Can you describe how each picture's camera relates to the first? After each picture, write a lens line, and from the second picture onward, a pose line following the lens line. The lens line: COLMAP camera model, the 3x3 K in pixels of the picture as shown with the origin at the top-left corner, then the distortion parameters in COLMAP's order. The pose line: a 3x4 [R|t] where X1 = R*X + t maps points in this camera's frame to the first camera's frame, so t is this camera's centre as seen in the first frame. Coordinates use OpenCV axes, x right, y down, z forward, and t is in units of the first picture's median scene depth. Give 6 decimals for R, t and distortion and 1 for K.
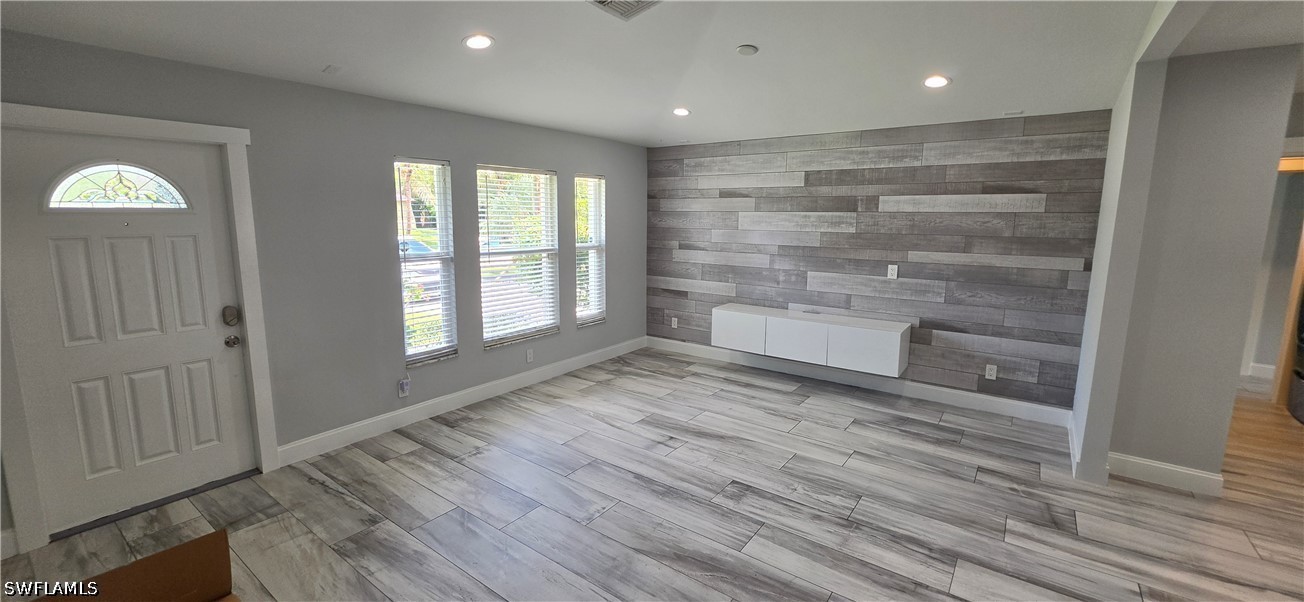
lens RADIAL K [[523.5, 0, 648.6], [0, 523.5, 292.4], [0, 0, 1]] dist [-0.002488, -0.000177]
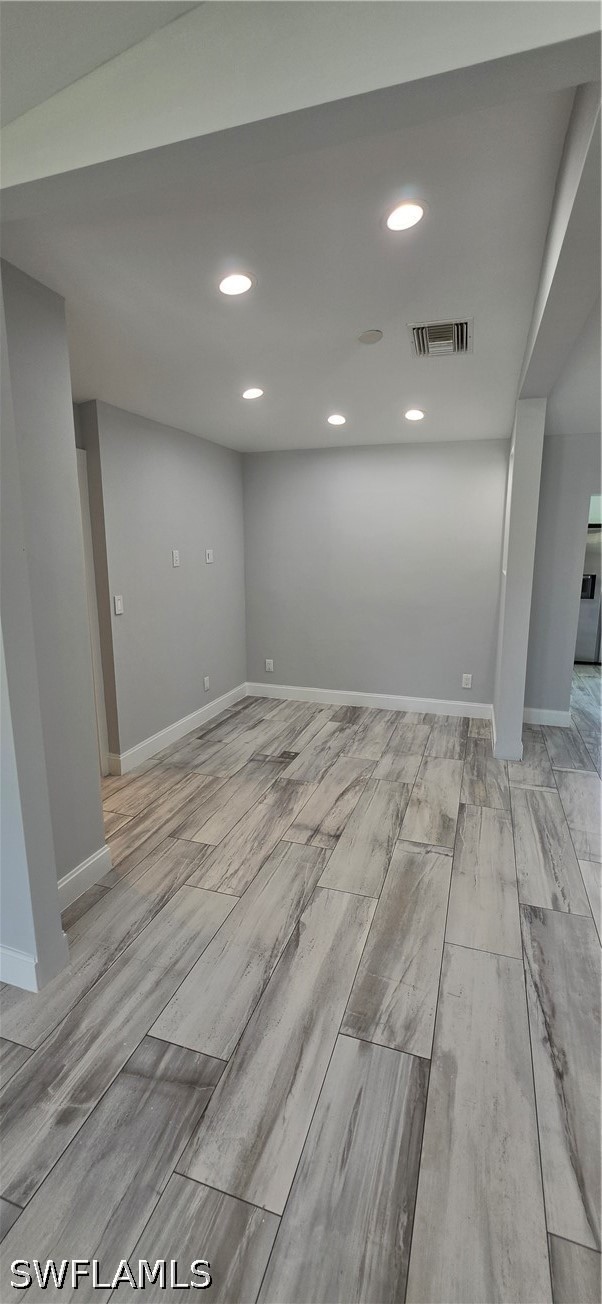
lens RADIAL K [[523.5, 0, 308.3], [0, 523.5, 647.9], [0, 0, 1]] dist [-0.002488, -0.000177]
pose [[-0.313274, -0.192335, 0.929982, 0.318547], [0.137831, 0.959699, 0.244911, -0.117419], [-0.939607, 0.204905, -0.274139, 0.949356]]
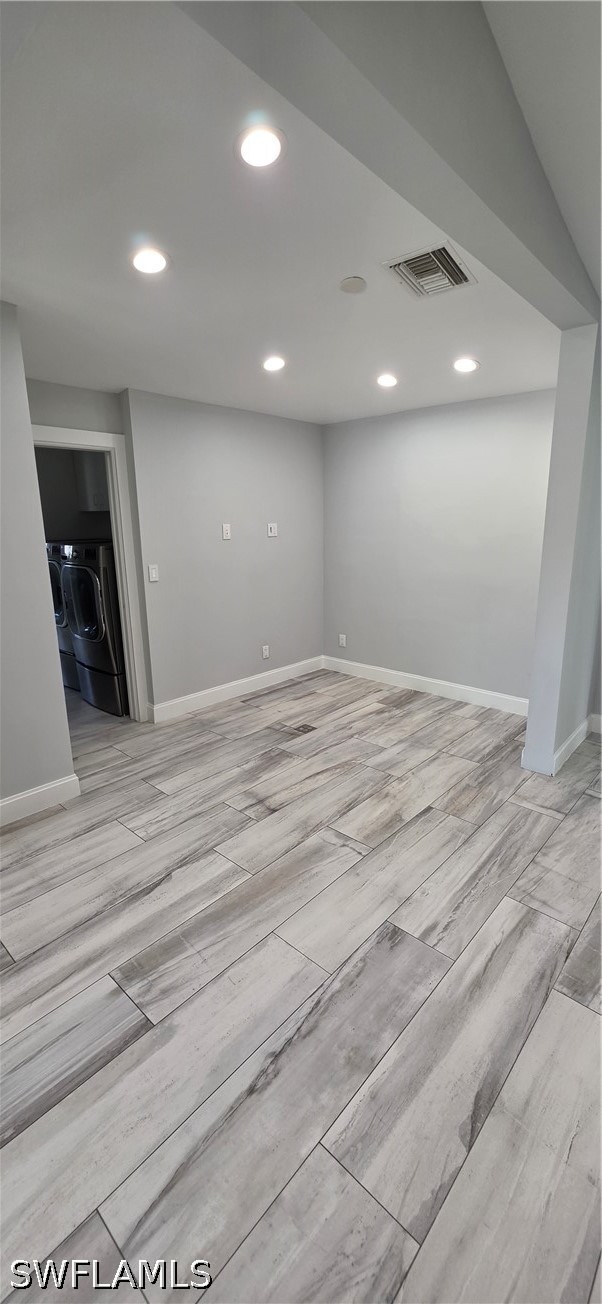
lens RADIAL K [[517.7, 0, 305.9], [0, 517.7, 651.7], [0, 0, 1]] dist [-0.001901, -0.000477]
pose [[0.094752, -0.253052, 0.962801, 0.287200], [0.157050, 0.958841, 0.236556, -0.035709], [-0.983035, 0.128794, 0.130594, 0.458143]]
